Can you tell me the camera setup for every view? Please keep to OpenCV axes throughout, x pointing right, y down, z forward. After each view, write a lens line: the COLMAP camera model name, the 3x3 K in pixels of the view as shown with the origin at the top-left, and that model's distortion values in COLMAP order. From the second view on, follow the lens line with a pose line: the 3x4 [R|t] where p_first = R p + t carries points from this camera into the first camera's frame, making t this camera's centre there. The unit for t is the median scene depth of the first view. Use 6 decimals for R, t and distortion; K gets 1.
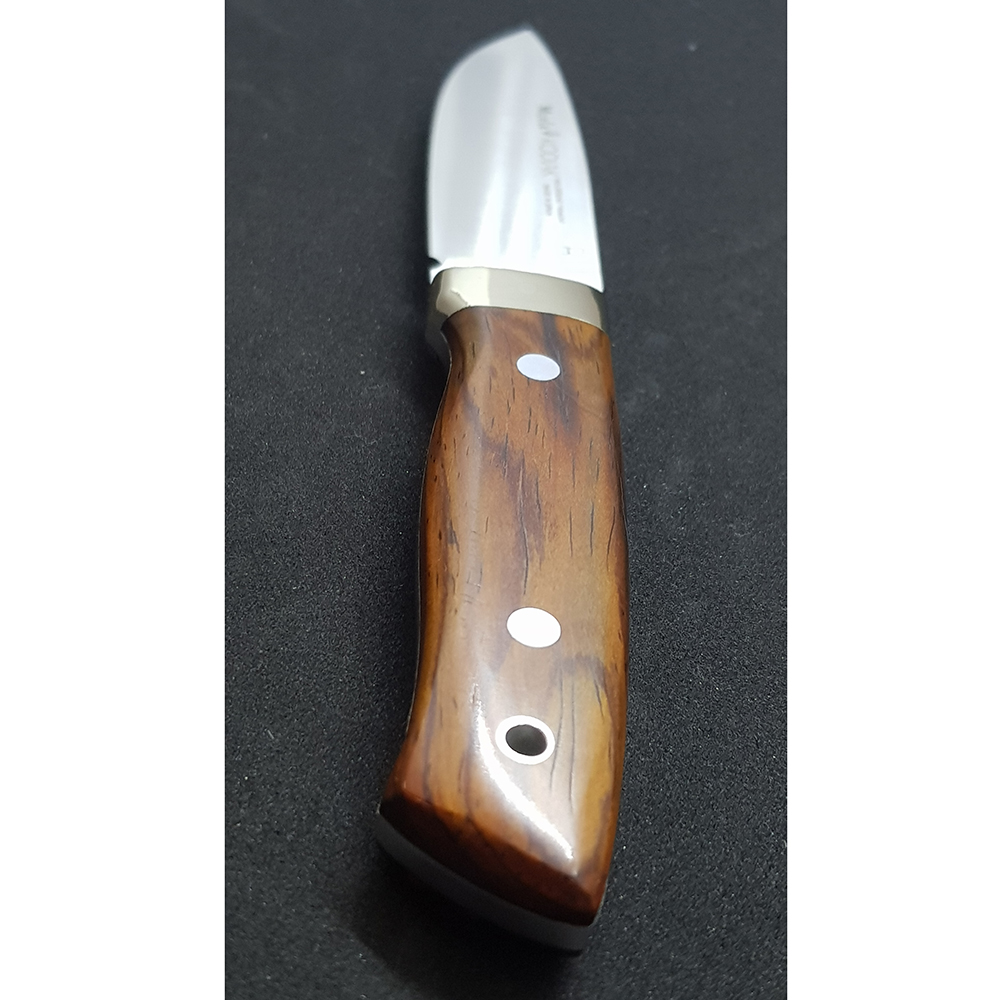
lens RADIAL K [[1630.3, 0, 537.9], [0, 1630.3, 552.8], [0, 0, 1]] dist [0.065772, -0.099752]
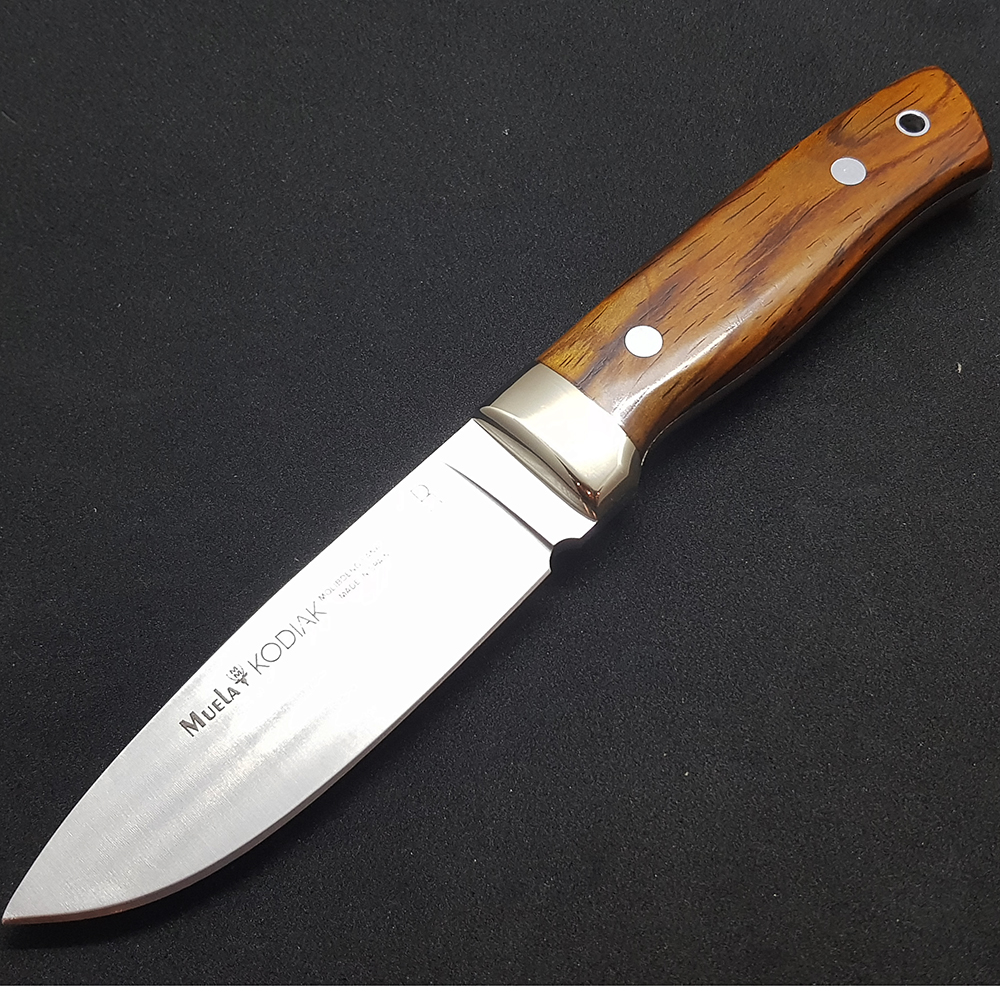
lens RADIAL K [[1364.3, 0, 547.2], [0, 1364.3, 498.4], [0, 0, 1]] dist [0.038757, -0.141073]
pose [[-0.688440, -0.711193, 0.142323, -0.145814], [0.358210, -0.162772, 0.919343, -0.896300], [-0.630663, 0.683893, 0.366815, 0.644370]]
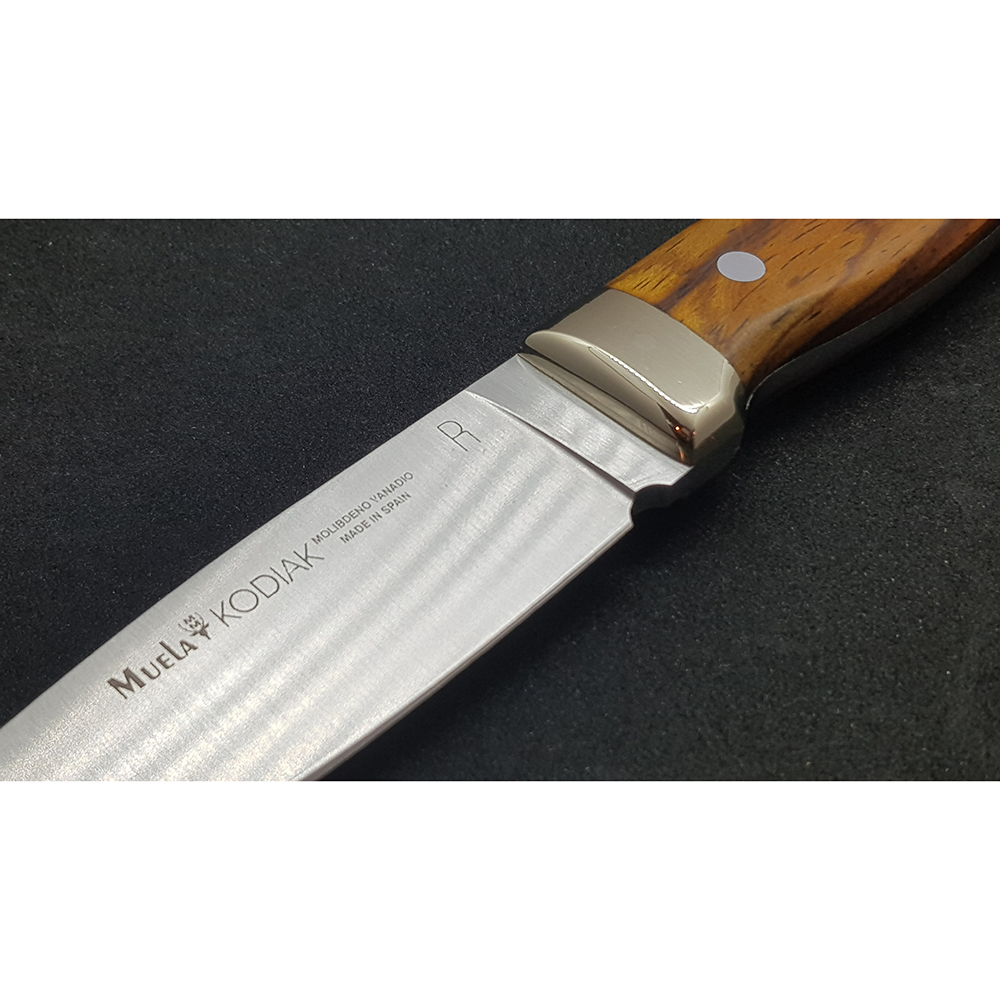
lens RADIAL K [[1529.3, 0, 500.7], [0, 1529.3, 540.6], [0, 0, 1]] dist [0.041073, -0.078127]
pose [[-0.682927, -0.665043, 0.302206, -0.224694], [0.329210, 0.089108, 0.940043, -0.794759], [-0.652098, 0.741470, 0.158085, 0.901462]]
